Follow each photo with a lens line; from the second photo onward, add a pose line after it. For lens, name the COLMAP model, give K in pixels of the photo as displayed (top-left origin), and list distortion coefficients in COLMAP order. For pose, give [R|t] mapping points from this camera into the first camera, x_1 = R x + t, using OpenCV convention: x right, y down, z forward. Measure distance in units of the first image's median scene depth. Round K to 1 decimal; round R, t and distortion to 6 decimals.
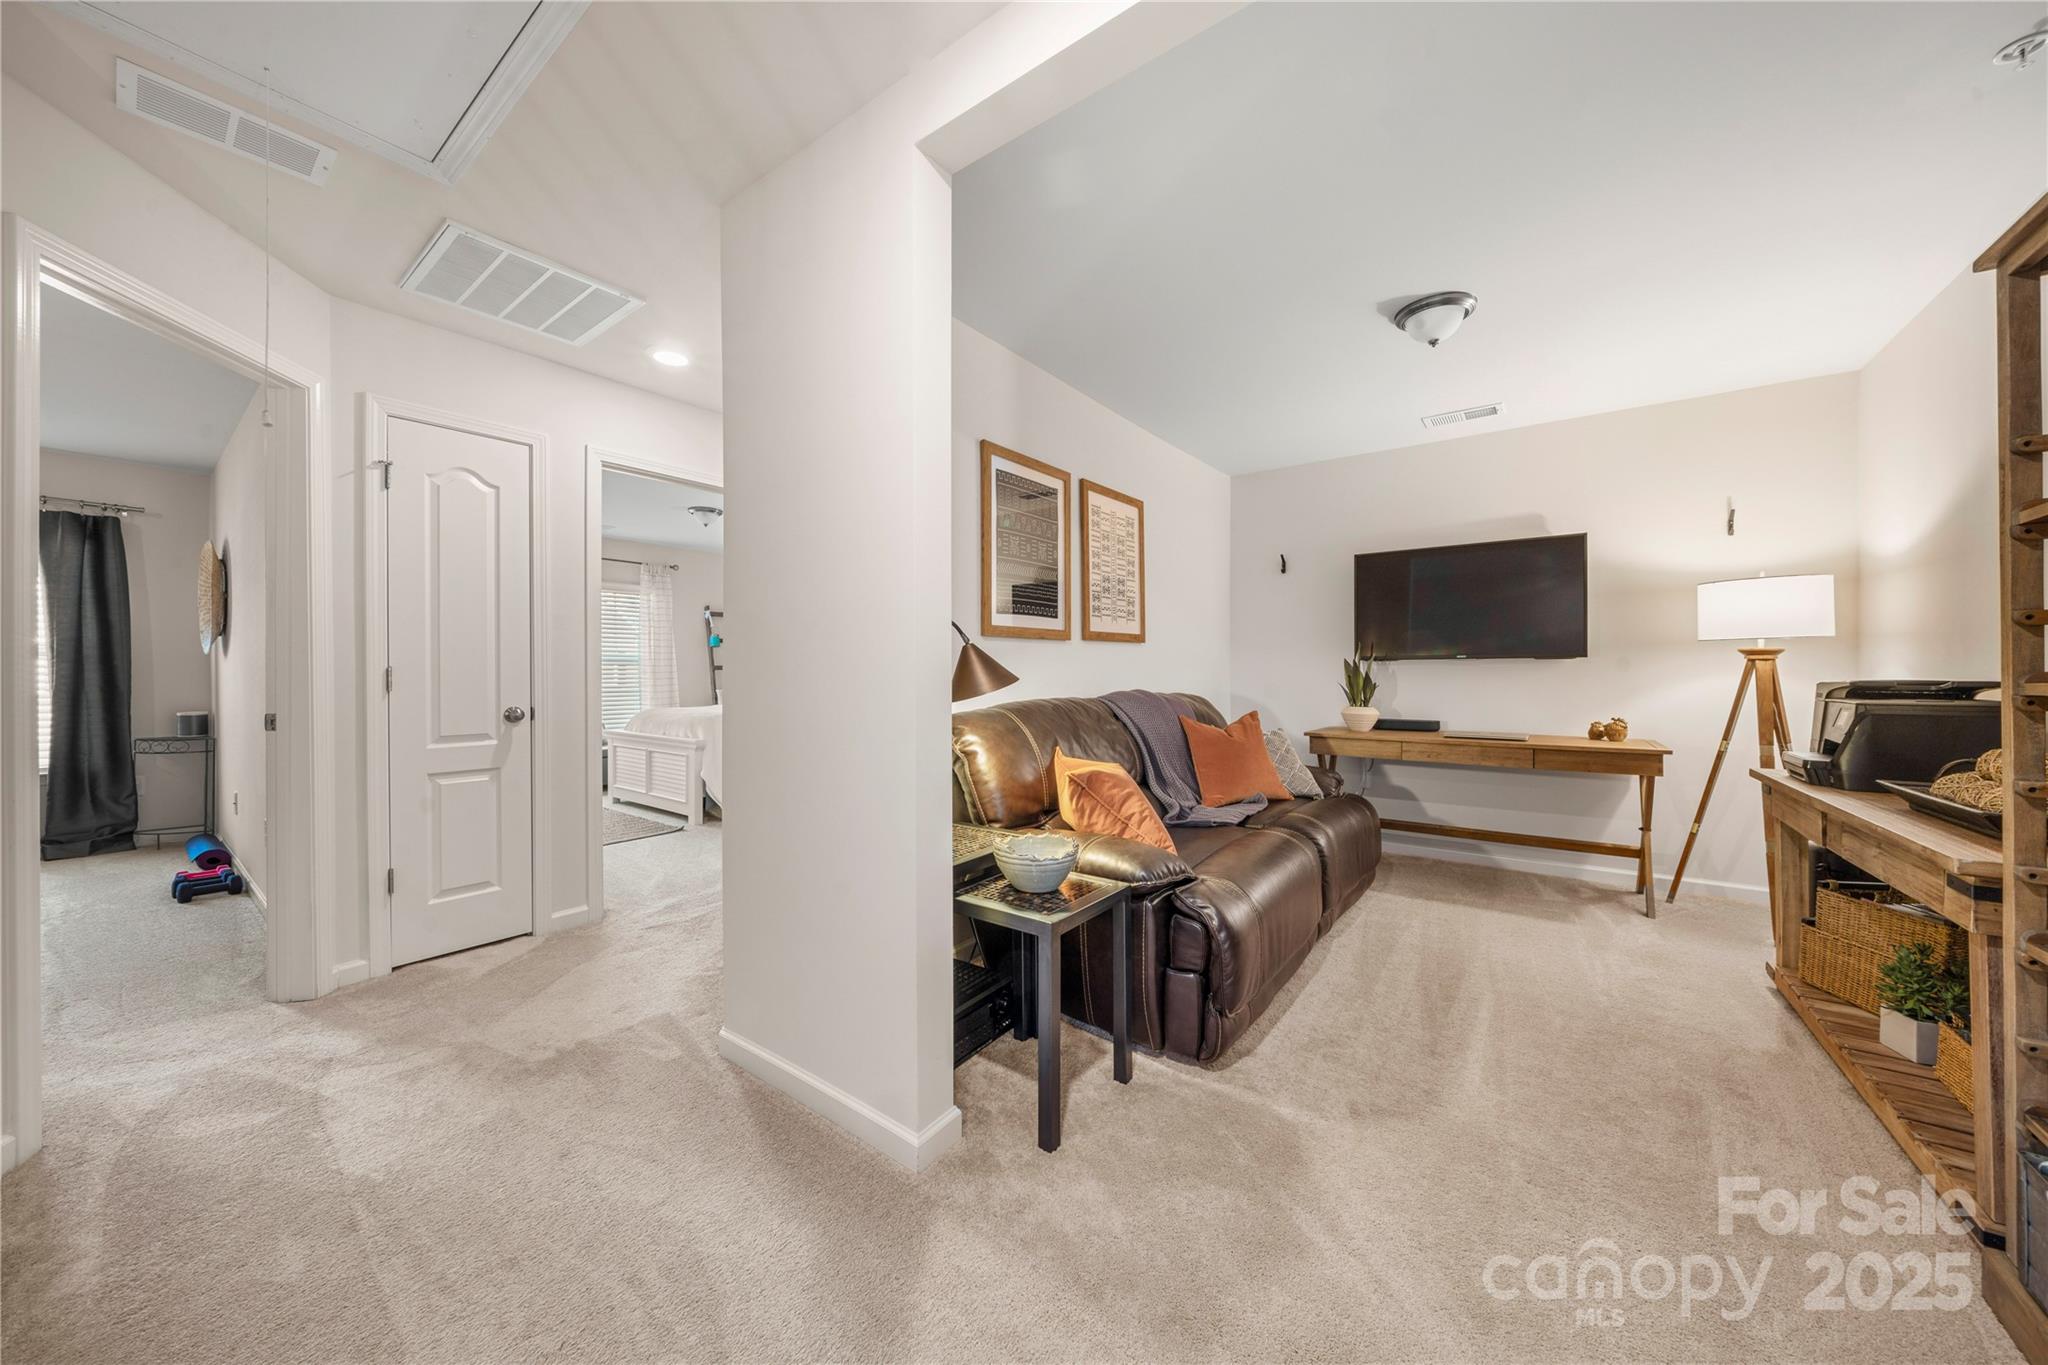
lens RADIAL K [[711.0, 0, 1019.5], [0, 711.0, 673.3], [0, 0, 1]] dist [-0.001407, 0.000048]
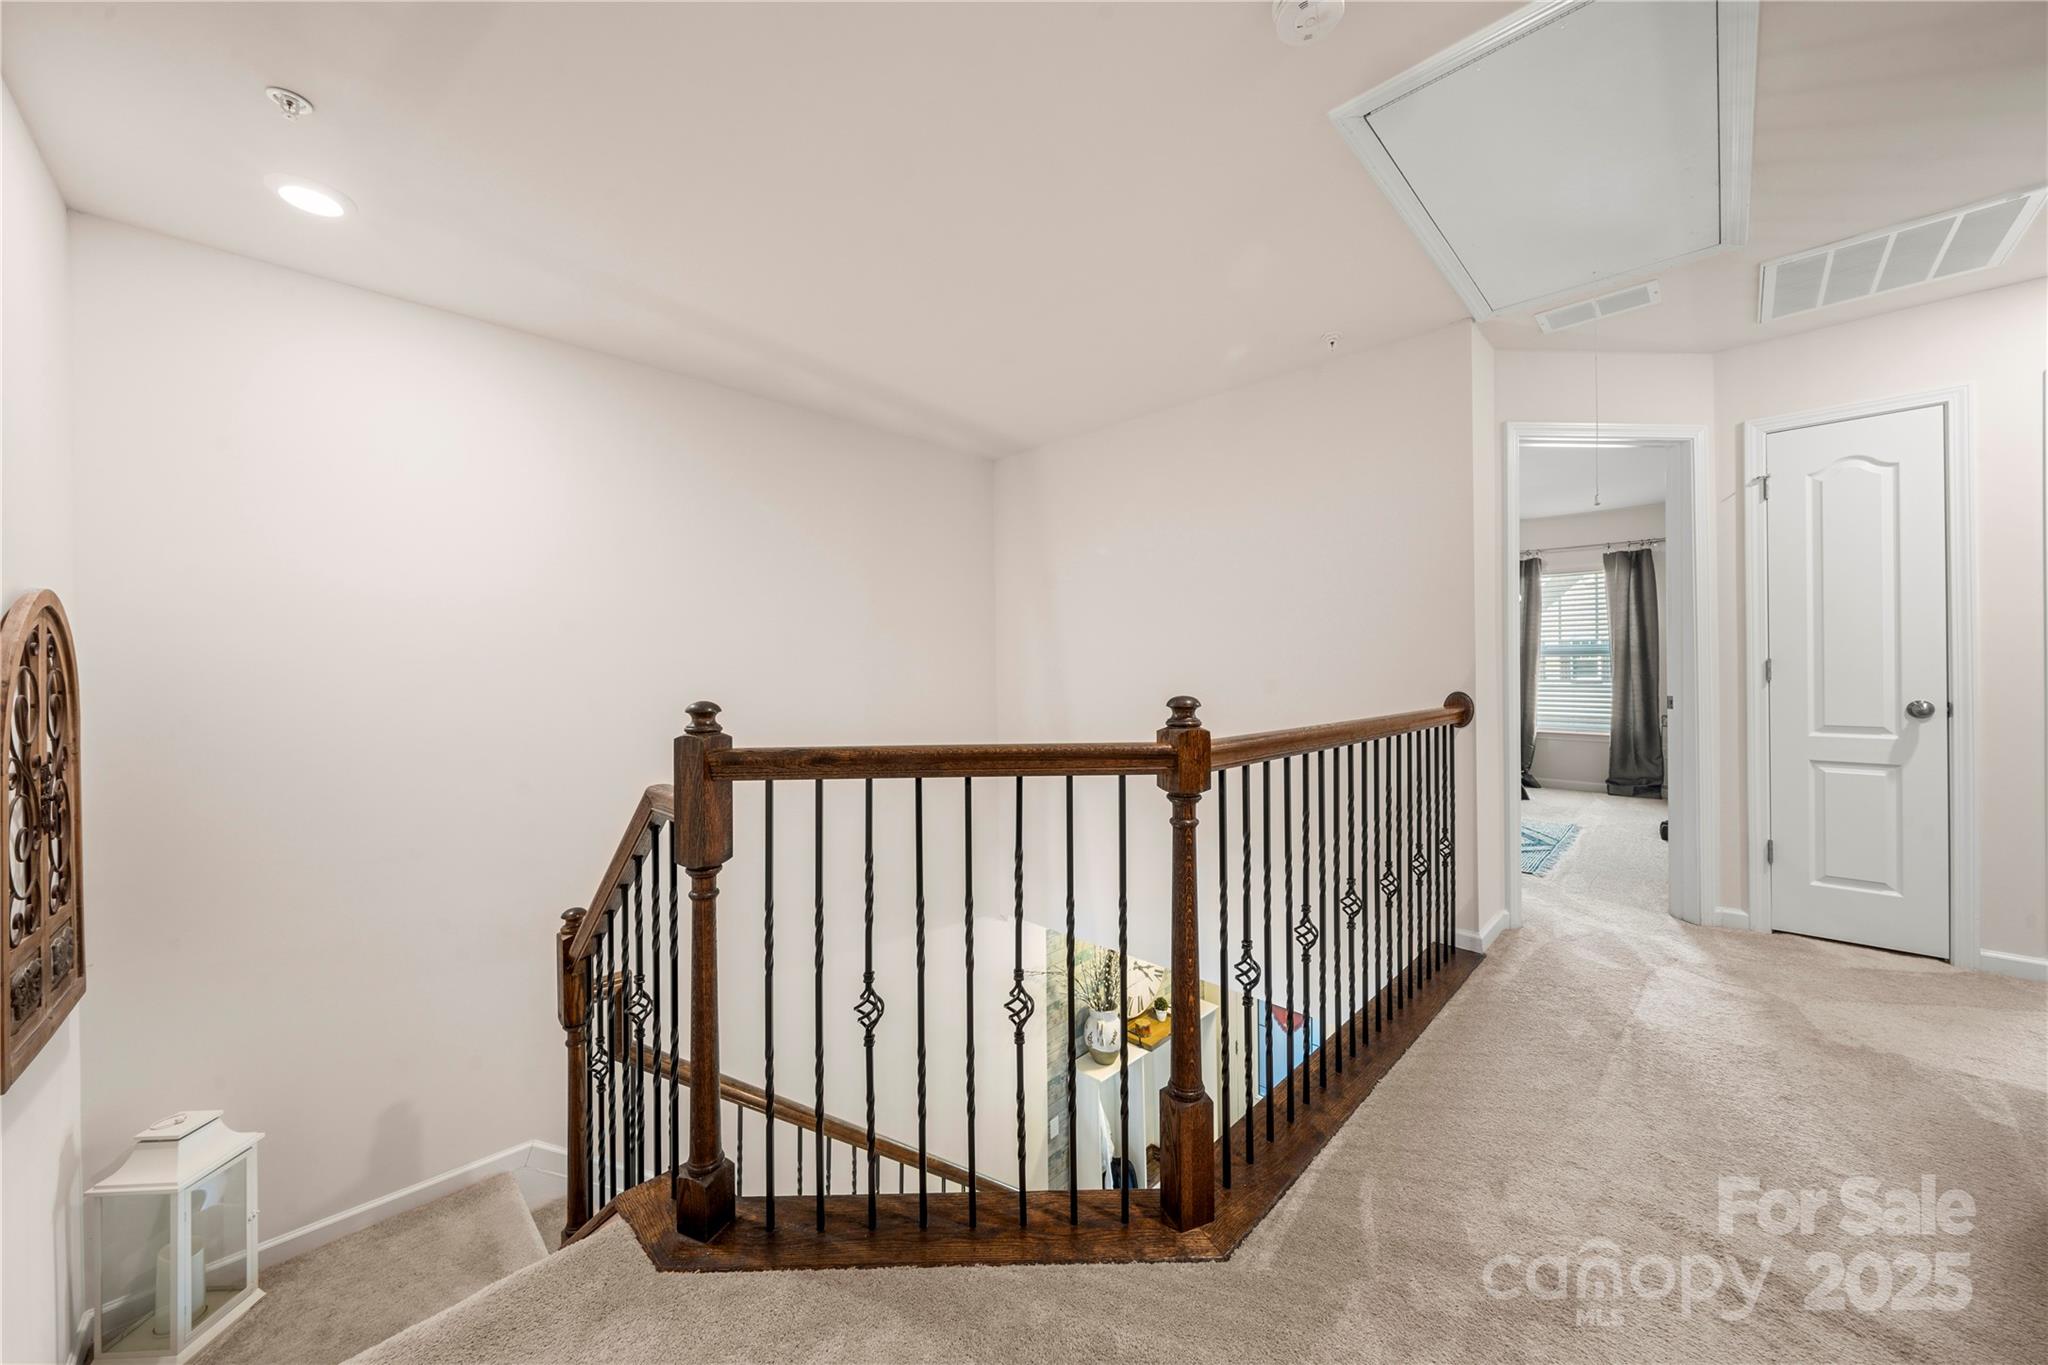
lens RADIAL K [[694.3, 0, 1025.4], [0, 694.3, 673.5], [0, 0, 1]] dist [-0.006234, 0.000037]
pose [[-0.120001, 0.006578, -0.992752, 0.354008], [0.006752, 0.999960, 0.005809, -0.000136], [0.992751, -0.006006, -0.120041, -0.030883]]
